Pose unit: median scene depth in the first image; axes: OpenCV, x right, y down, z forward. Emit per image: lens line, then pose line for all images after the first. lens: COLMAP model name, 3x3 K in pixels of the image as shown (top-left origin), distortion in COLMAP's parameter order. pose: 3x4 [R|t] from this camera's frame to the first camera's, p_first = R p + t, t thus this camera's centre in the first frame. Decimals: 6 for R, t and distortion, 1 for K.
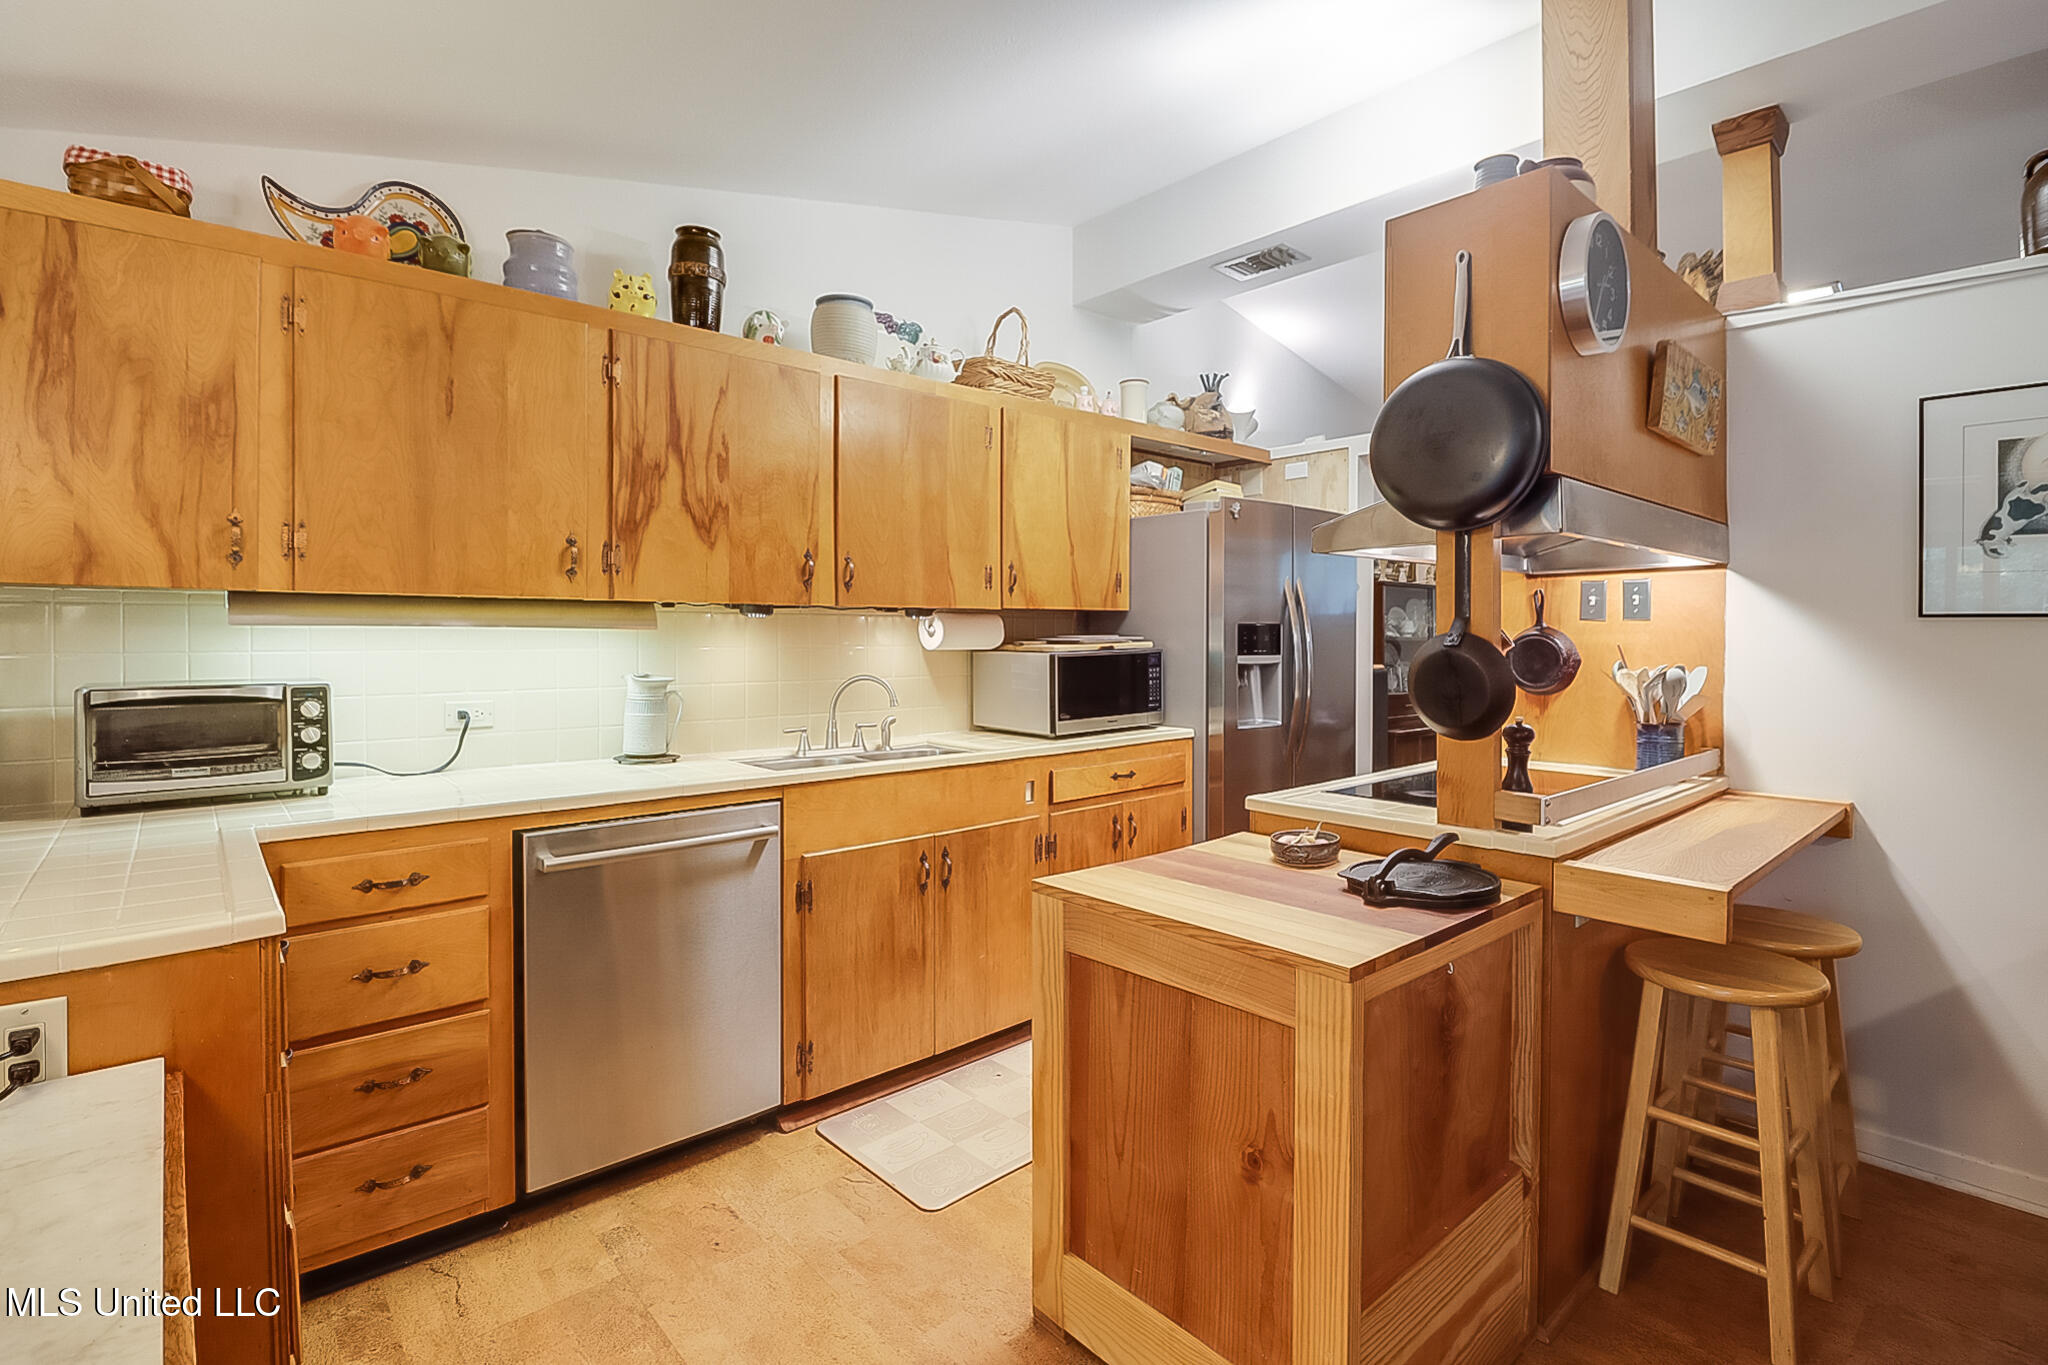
lens RADIAL K [[969.6, 0, 1023.3], [0, 969.6, 636.6], [0, 0, 1]] dist [-0.000068, 0.000006]
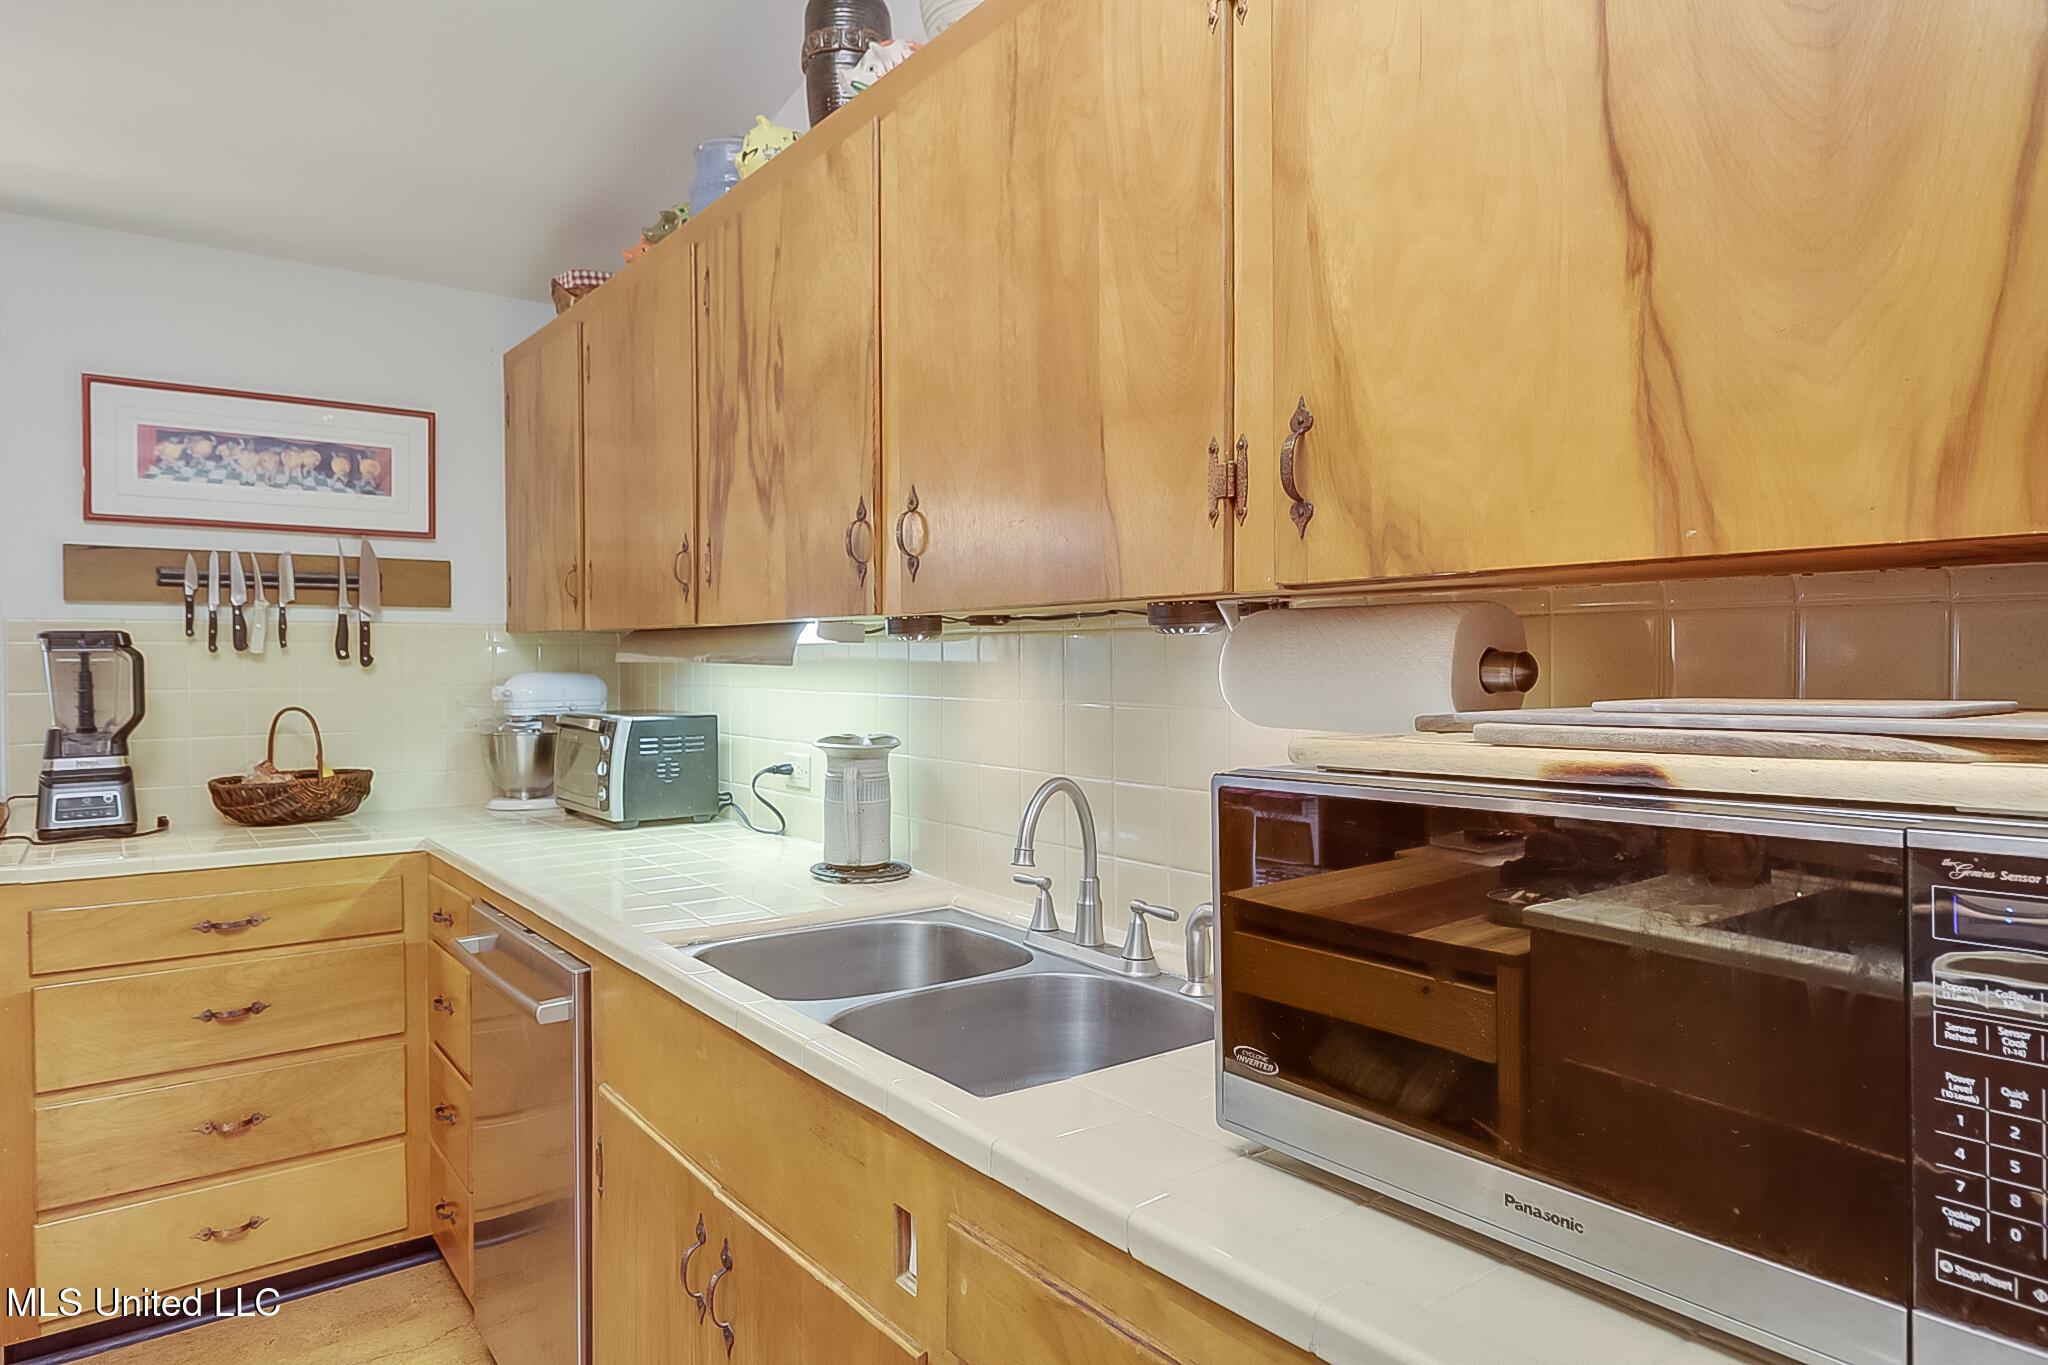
lens RADIAL K [[1224.2, 0, 1024.0], [0, 1224.2, 682.5], [0, 0, 1]] dist [-0.001995, -0.000462]
pose [[-0.074855, 0.013570, -0.997102, 0.405843], [-0.003817, 0.999896, 0.013895, -0.009065], [0.997187, 0.004846, -0.074796, 1.207682]]
